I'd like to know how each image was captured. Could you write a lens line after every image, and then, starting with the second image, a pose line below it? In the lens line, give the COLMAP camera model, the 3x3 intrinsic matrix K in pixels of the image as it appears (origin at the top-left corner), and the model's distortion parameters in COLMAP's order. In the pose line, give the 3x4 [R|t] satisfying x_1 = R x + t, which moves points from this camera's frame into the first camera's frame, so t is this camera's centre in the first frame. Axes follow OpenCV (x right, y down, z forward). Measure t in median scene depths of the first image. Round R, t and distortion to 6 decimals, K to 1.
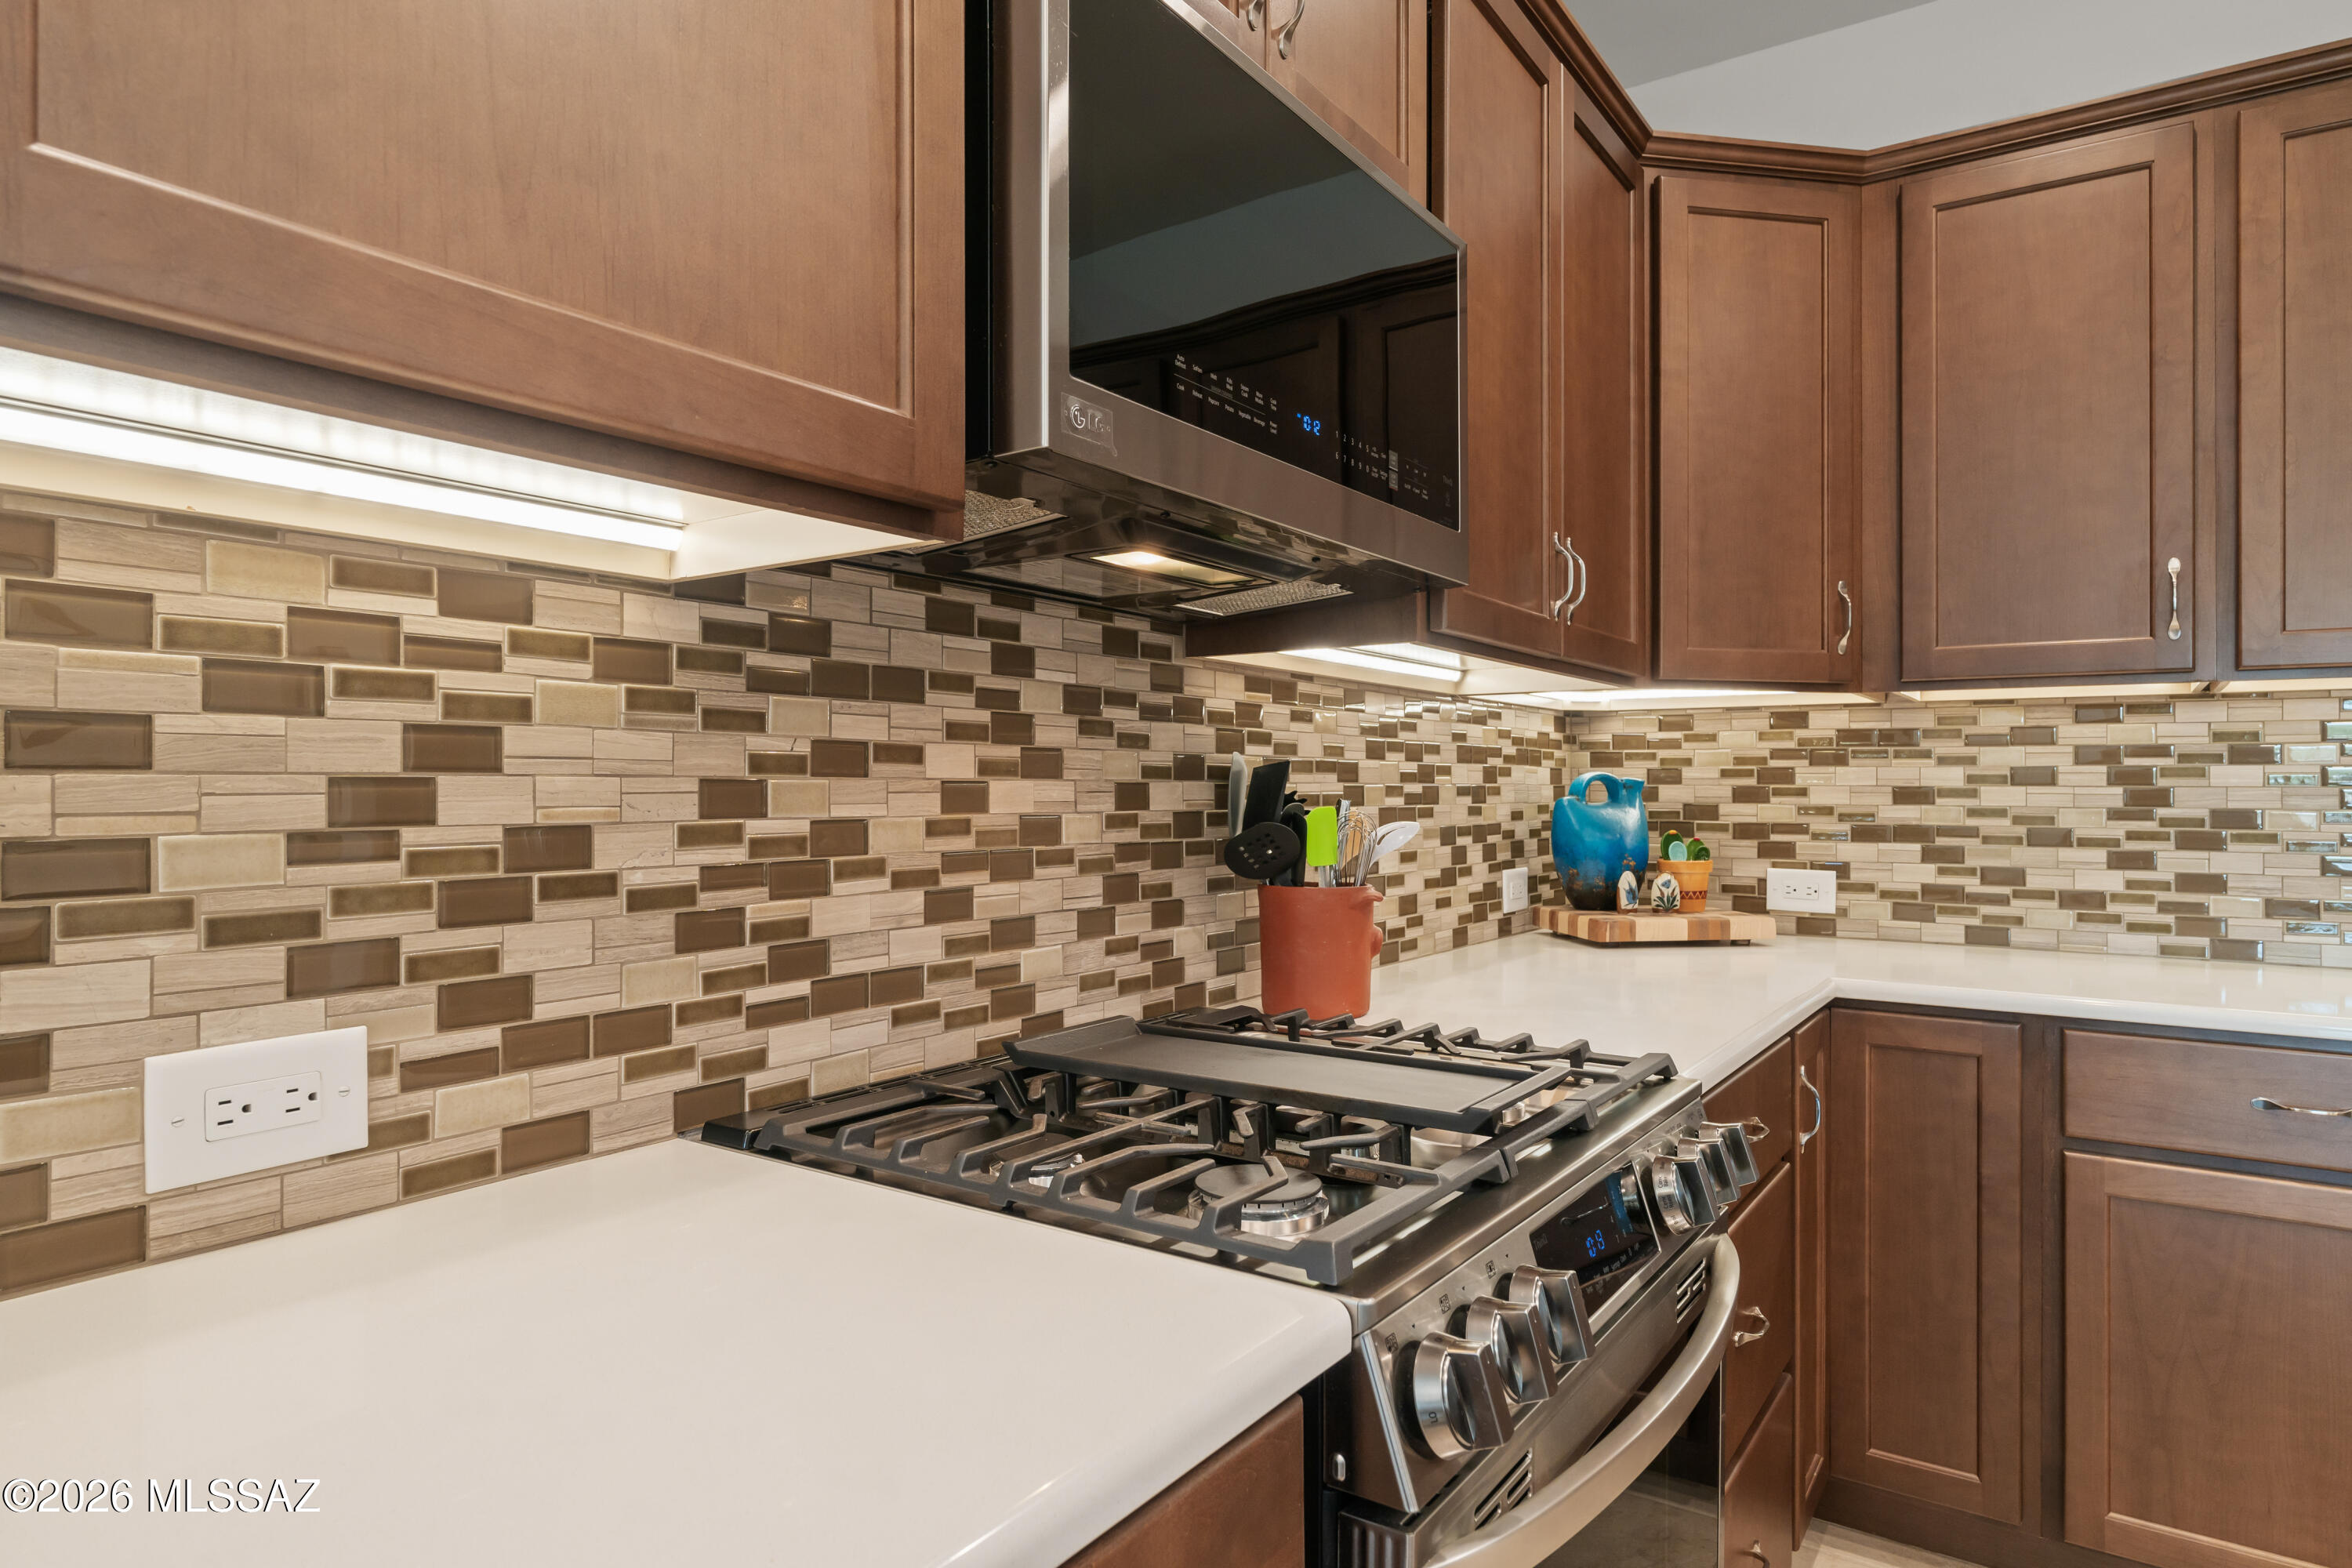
lens RADIAL K [[1353.2, 0, 1162.7], [0, 1353.2, 775.0], [0, 0, 1]] dist [-0.007200, 0.002438]
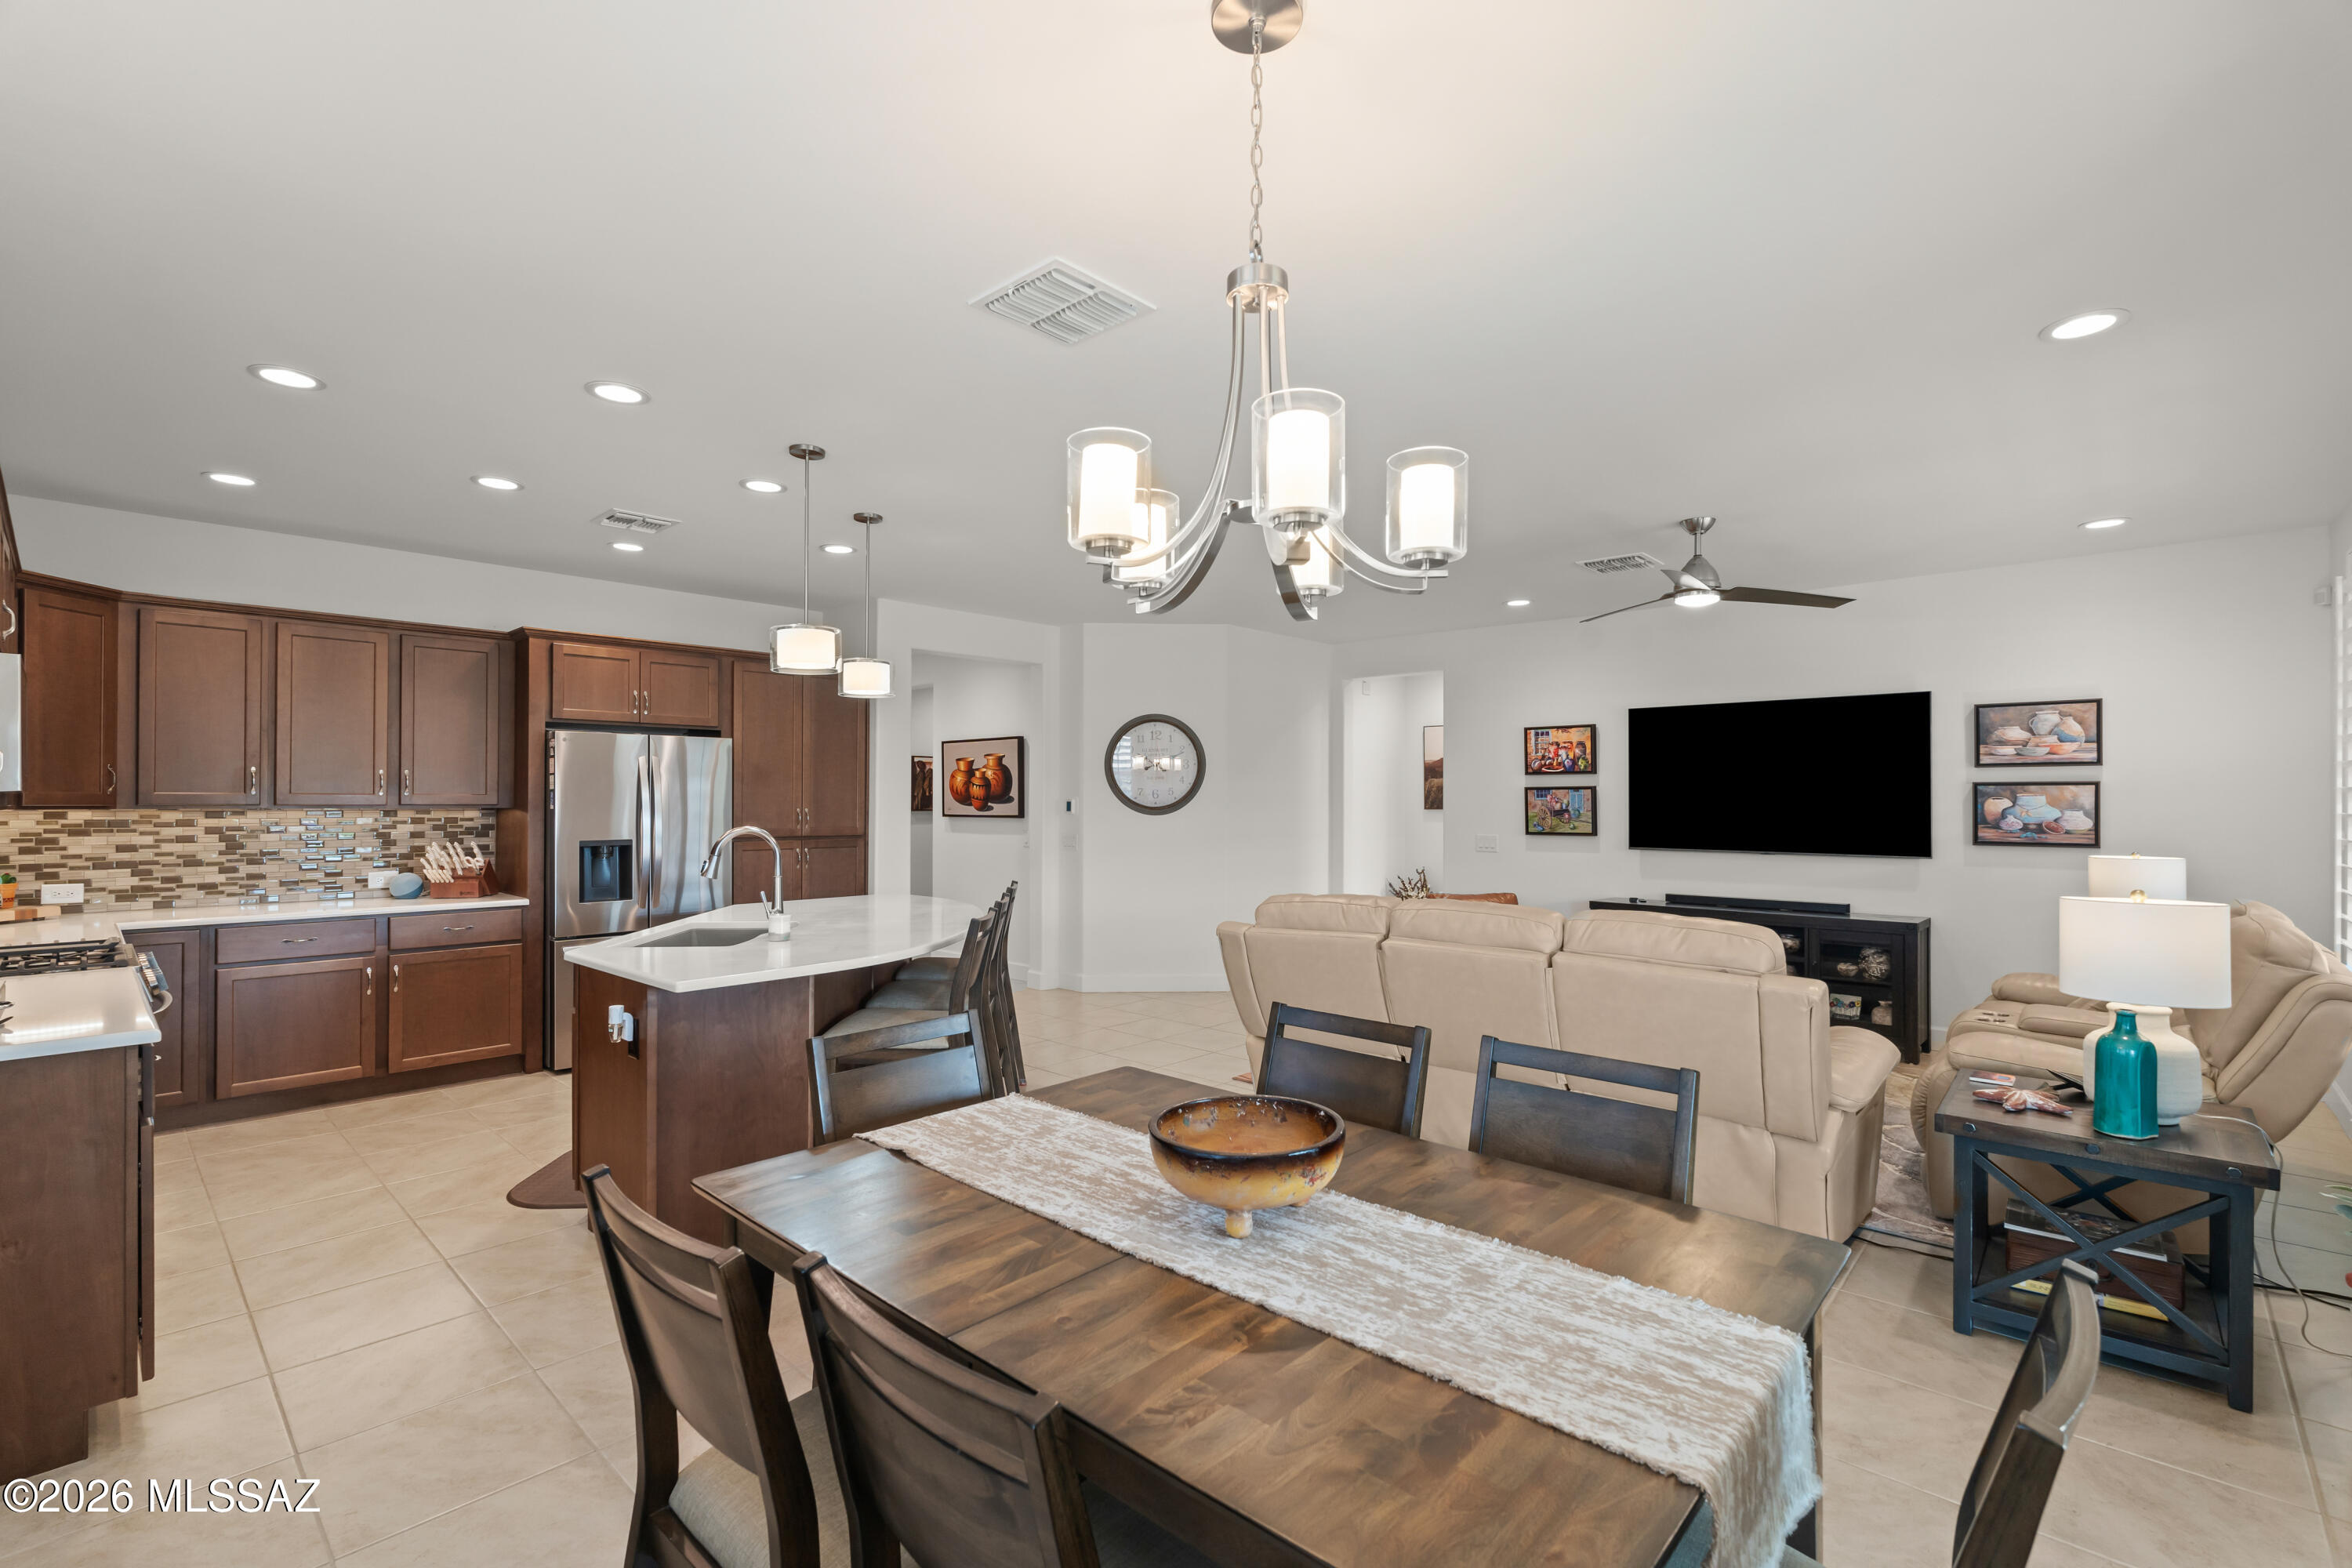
lens RADIAL K [[1038.5, 0, 1176.0], [0, 1038.5, 794.8], [0, 0, 1]] dist [-0.005409, 0.001313]
pose [[0.136773, 0.003679, 0.990596, -1.386277], [-0.008025, 0.999964, -0.002606, -0.125122], [-0.990570, -0.007593, 0.136797, -1.494212]]
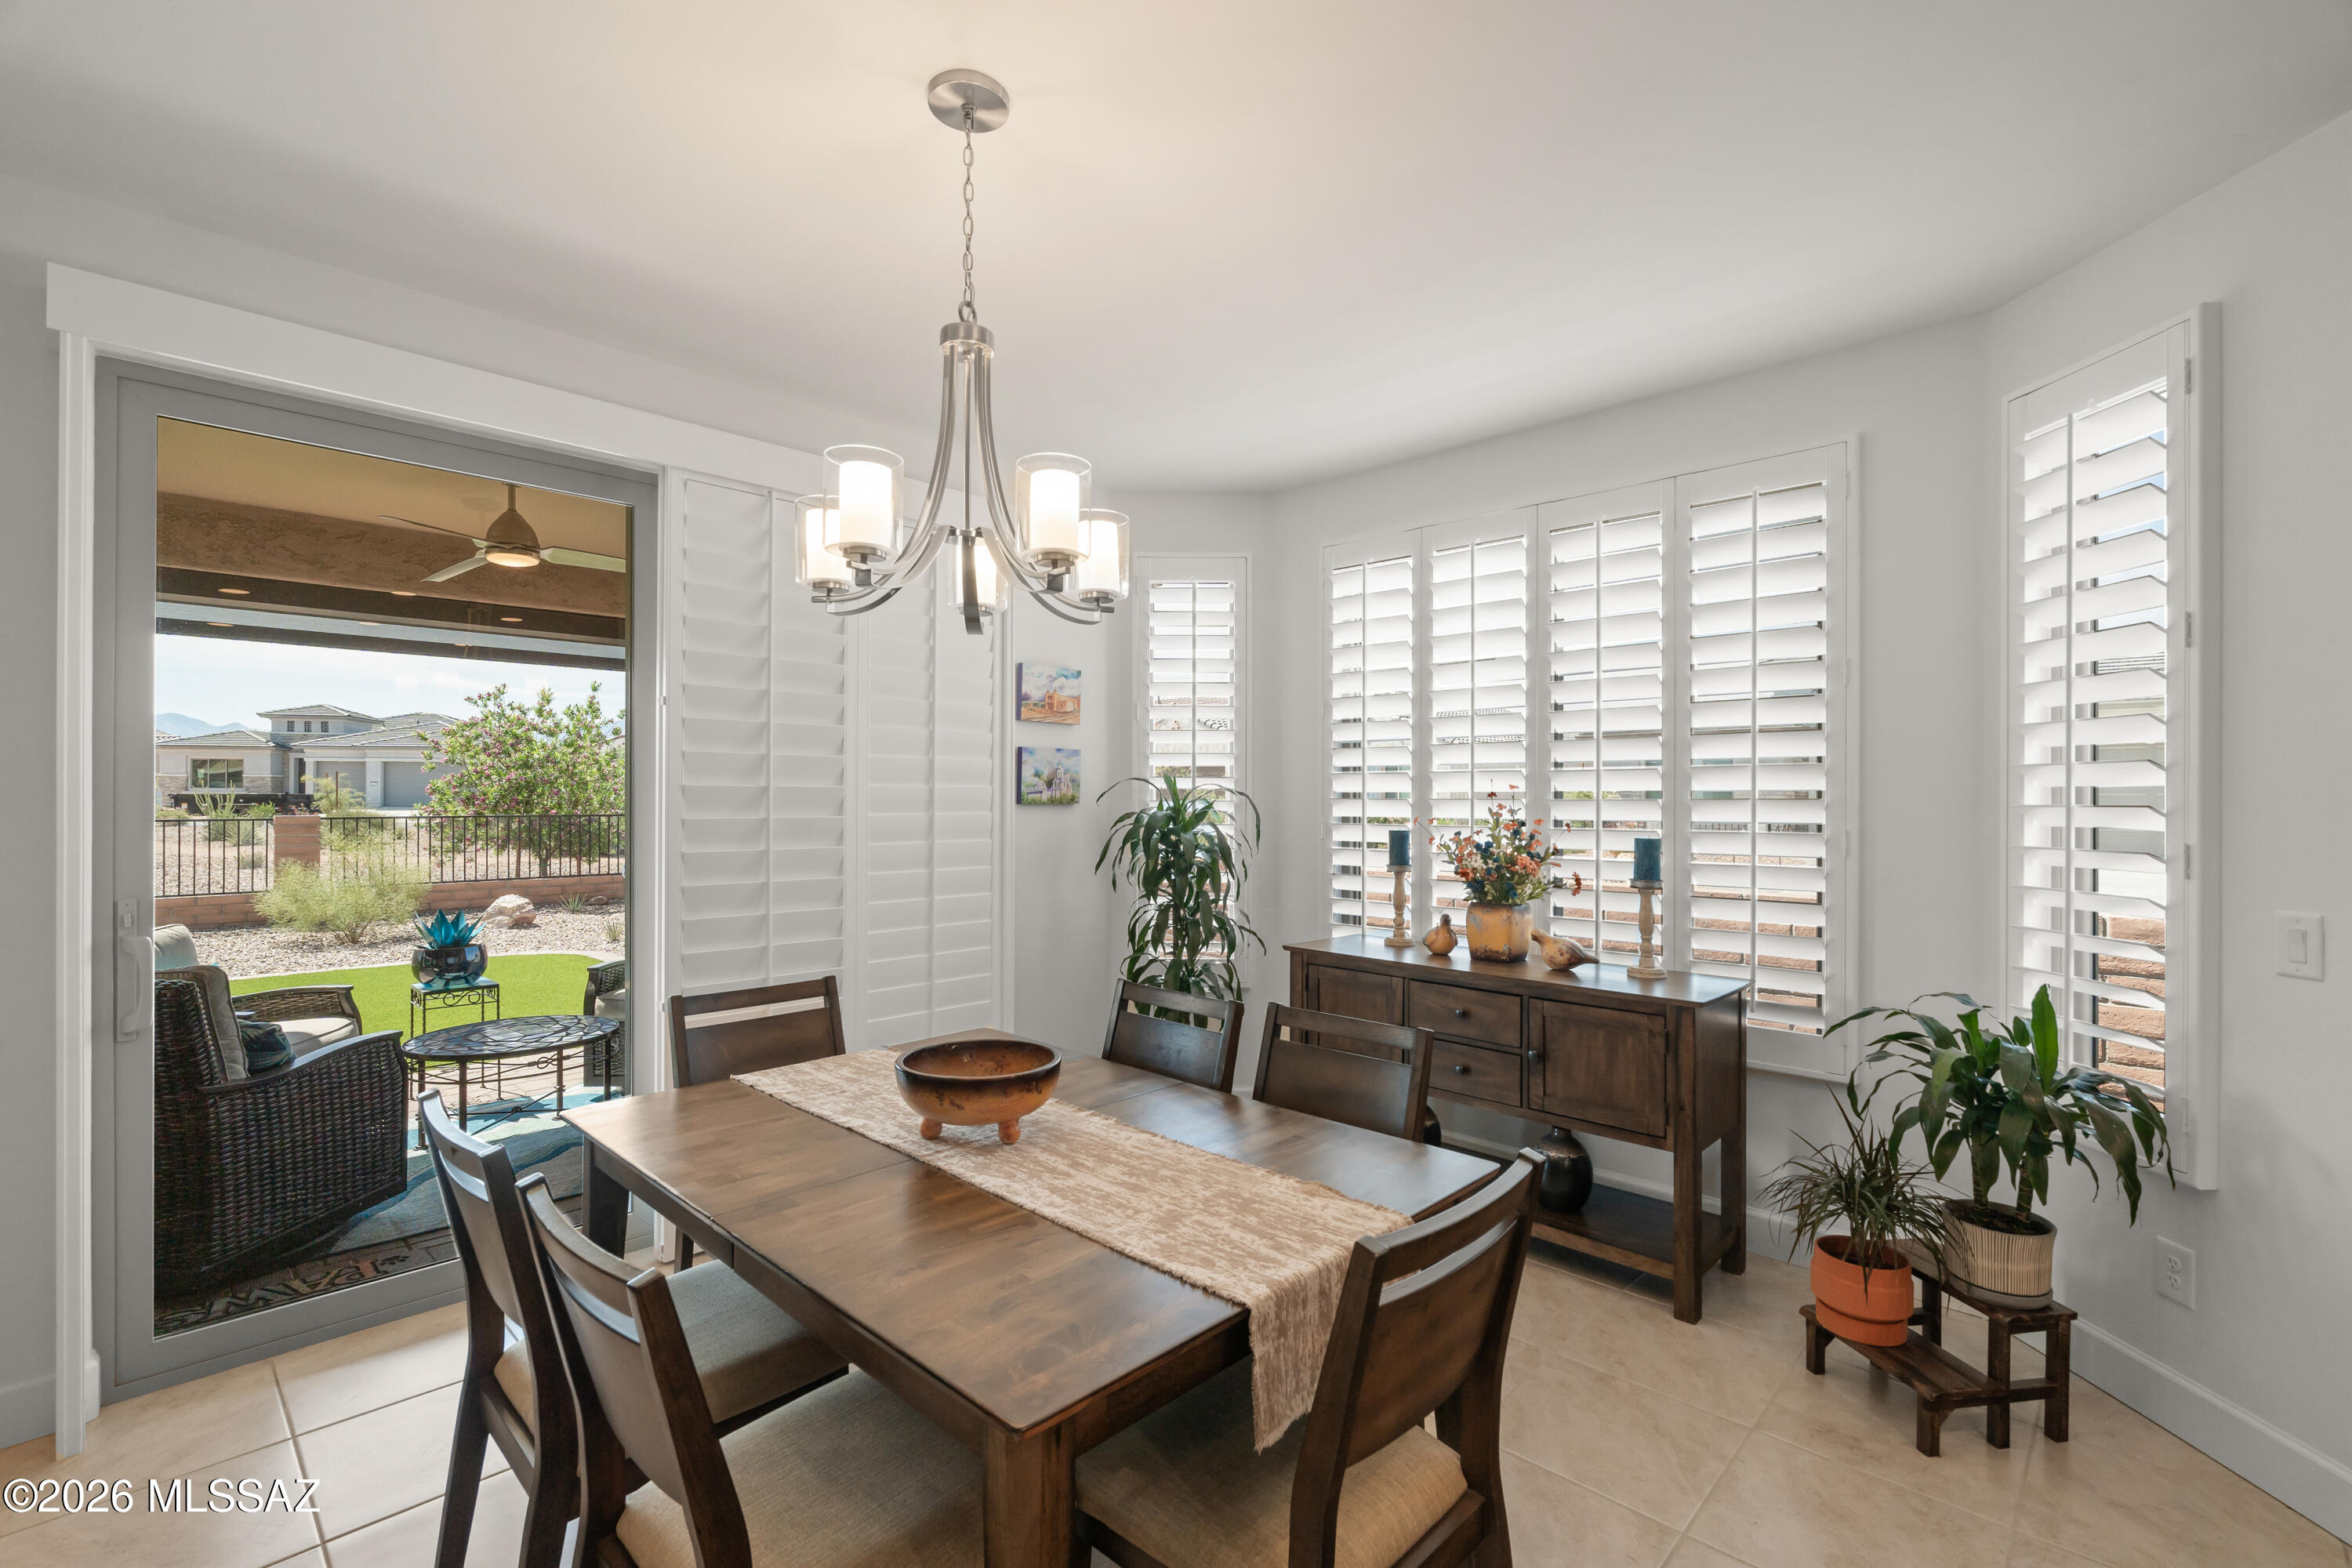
lens RADIAL K [[1038.5, 0, 1179.6], [0, 1038.5, 788.6], [0, 0, 1]] dist [-0.005409, 0.001313]
pose [[-0.150916, -0.011238, -0.988483, 0.521395], [0.003553, 0.999923, -0.011910, -0.110295], [0.988540, -0.005310, -0.150864, -1.070334]]
